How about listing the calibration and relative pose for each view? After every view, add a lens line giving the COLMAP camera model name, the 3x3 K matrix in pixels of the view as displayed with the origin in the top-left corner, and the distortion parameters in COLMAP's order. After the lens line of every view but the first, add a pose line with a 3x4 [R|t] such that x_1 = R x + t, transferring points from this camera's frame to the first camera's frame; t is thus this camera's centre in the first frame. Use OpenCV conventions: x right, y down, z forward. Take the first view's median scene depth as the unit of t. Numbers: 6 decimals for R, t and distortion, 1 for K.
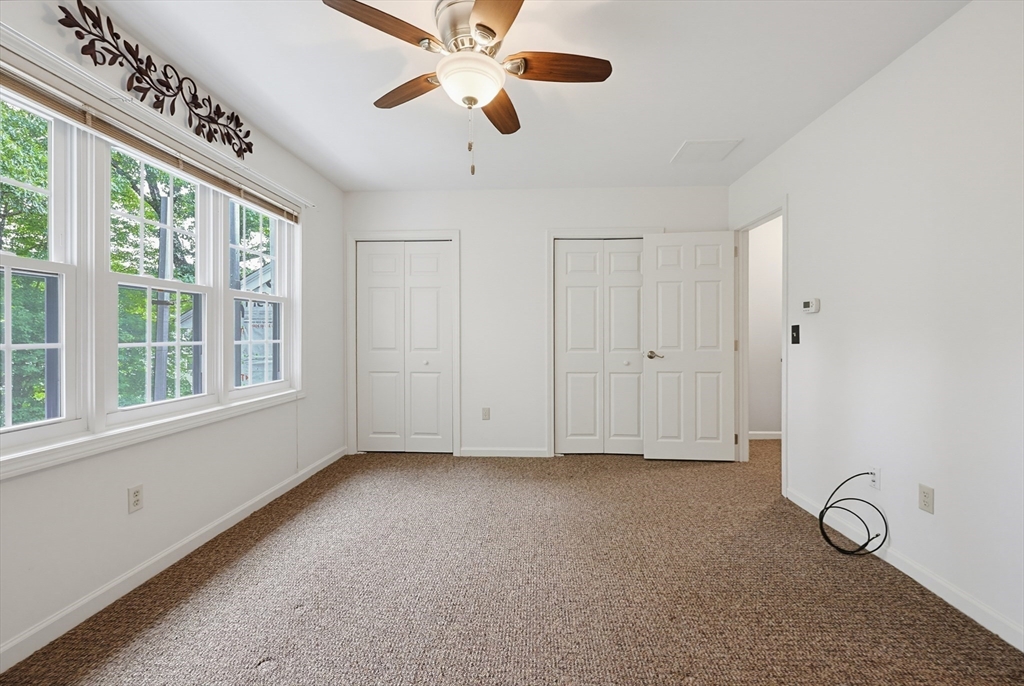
lens RADIAL K [[447.4, 0, 513.3], [0, 447.4, 337.6], [0, 0, 1]] dist [-0.003440, -0.000321]
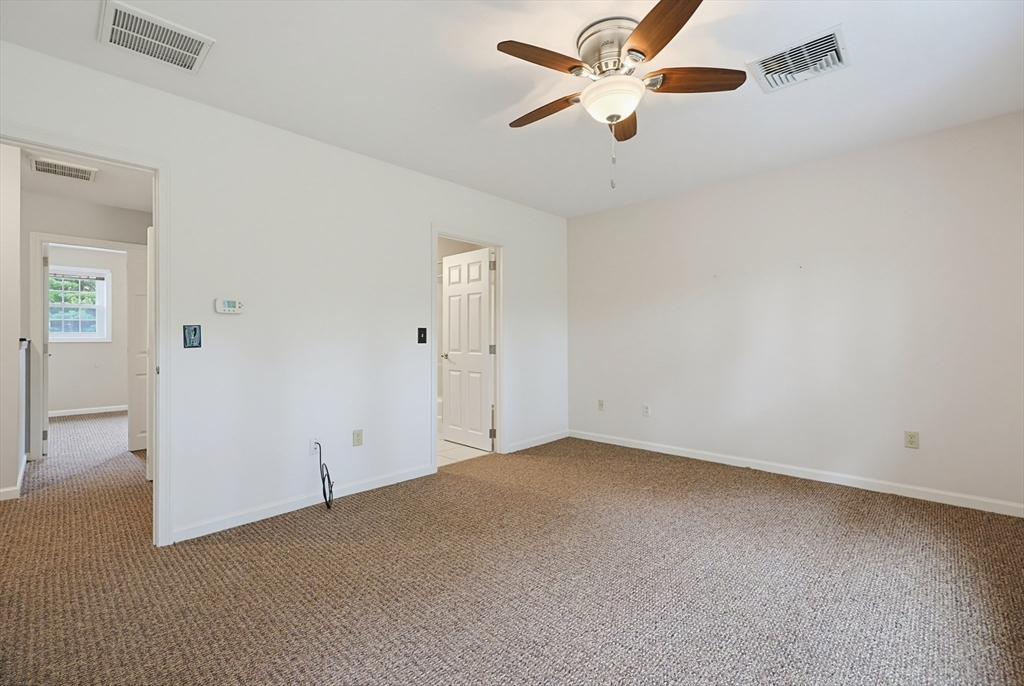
lens RADIAL K [[447.8, 0, 521.7], [0, 447.8, 331.0], [0, 0, 1]] dist [0.000394, 0.000067]
pose [[-0.766587, 0.016263, 0.641935, -0.394144], [0.011706, 0.999867, -0.011352, -0.000594], [-0.642034, -0.001188, -0.766675, 1.263681]]
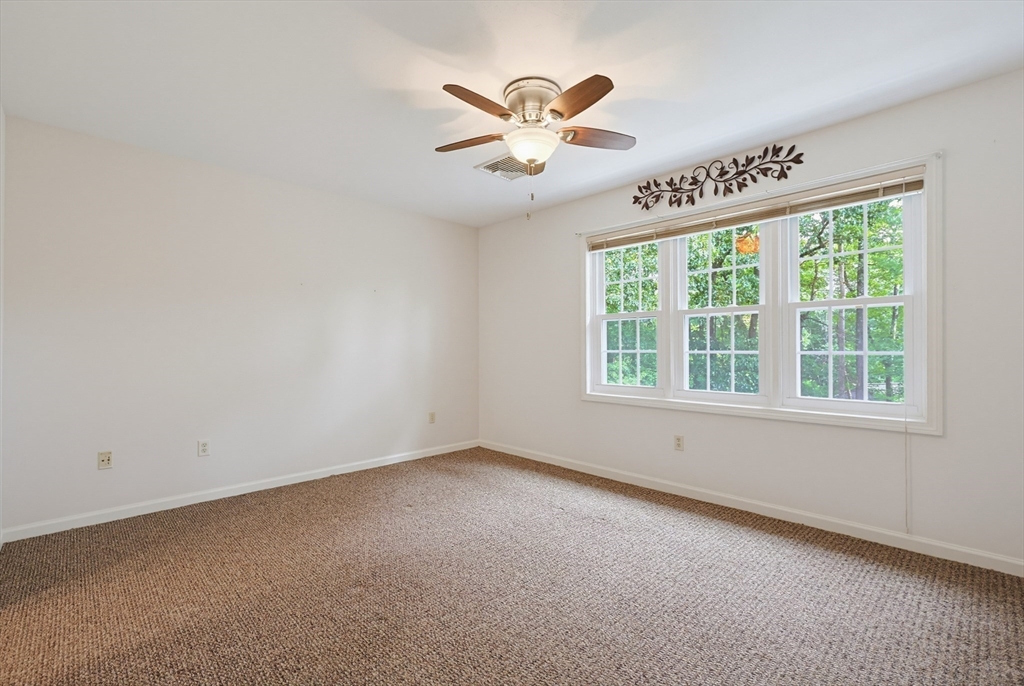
lens RADIAL K [[443.1, 0, 520.4], [0, 443.1, 344.8], [0, 0, 1]] dist [0.001269, 0.000268]
pose [[-0.671996, -0.004179, -0.740543, 0.551965], [-0.003006, 0.999991, -0.002915, -0.002272], [0.740548, 0.000267, -0.672003, 1.163243]]
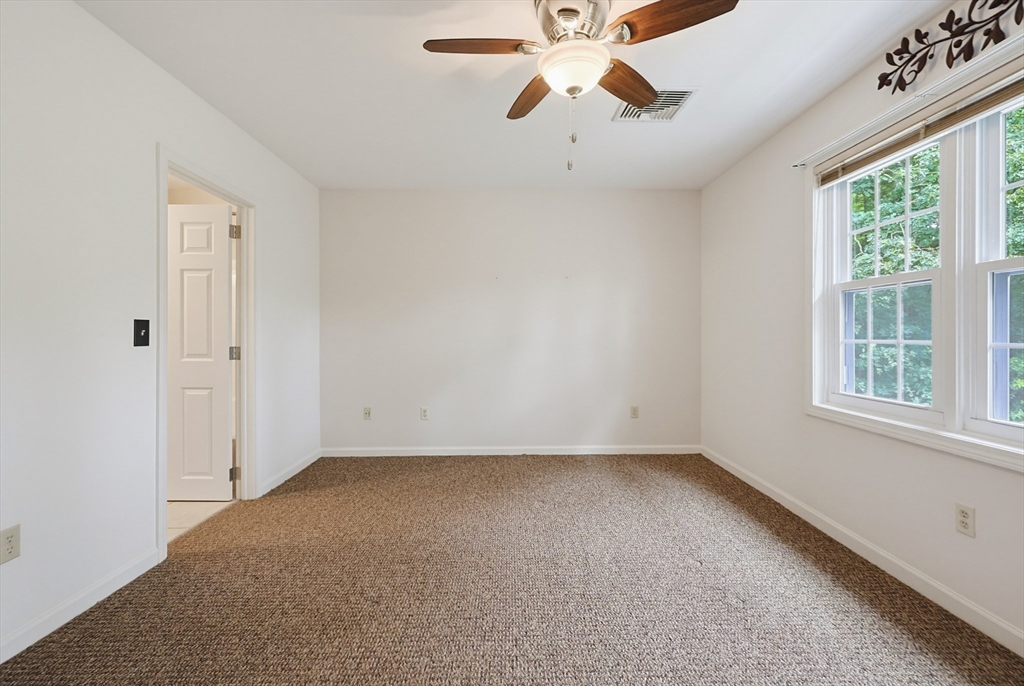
lens RADIAL K [[434.6, 0, 519.3], [0, 434.6, 337.3], [0, 0, 1]] dist [0.000794, -0.000196]
pose [[-0.997197, 0.002109, -0.074789, 0.061913], [0.001067, 0.999902, 0.013961, -0.007126], [0.074811, 0.013842, -0.997102, 1.231717]]
